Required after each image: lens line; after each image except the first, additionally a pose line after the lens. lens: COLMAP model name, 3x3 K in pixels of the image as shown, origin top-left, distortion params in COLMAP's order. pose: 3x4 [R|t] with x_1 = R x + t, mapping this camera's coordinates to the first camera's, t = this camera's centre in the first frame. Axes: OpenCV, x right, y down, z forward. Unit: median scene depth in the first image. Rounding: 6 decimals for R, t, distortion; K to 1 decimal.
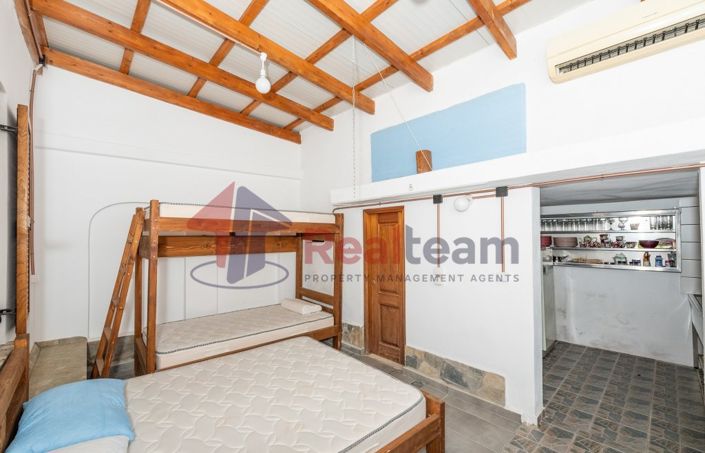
lens RADIAL K [[282.0, 0, 362.3], [0, 282.0, 233.3], [0, 0, 1]] dist [-0.001307, -0.000060]
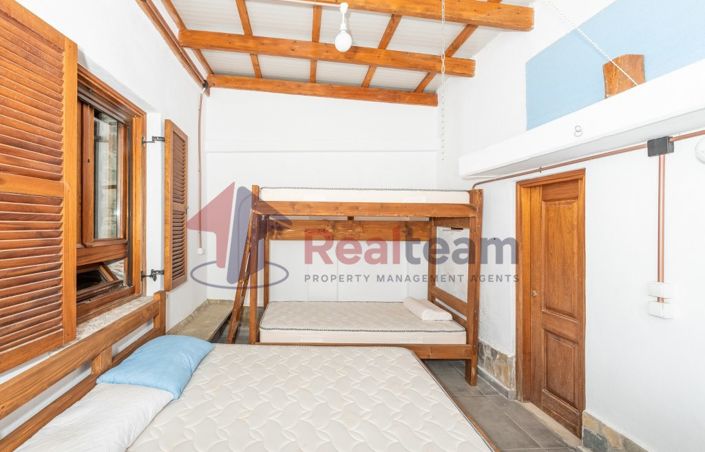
lens RADIAL K [[310.5, 0, 352.5], [0, 310.5, 226.0], [0, 0, 1]] dist [0.002172, 0.000389]
pose [[0.760754, 0.009652, -0.648968, 0.195006], [-0.002359, 0.999924, 0.012106, 0.013335], [0.649036, -0.007678, 0.760719, 0.204194]]
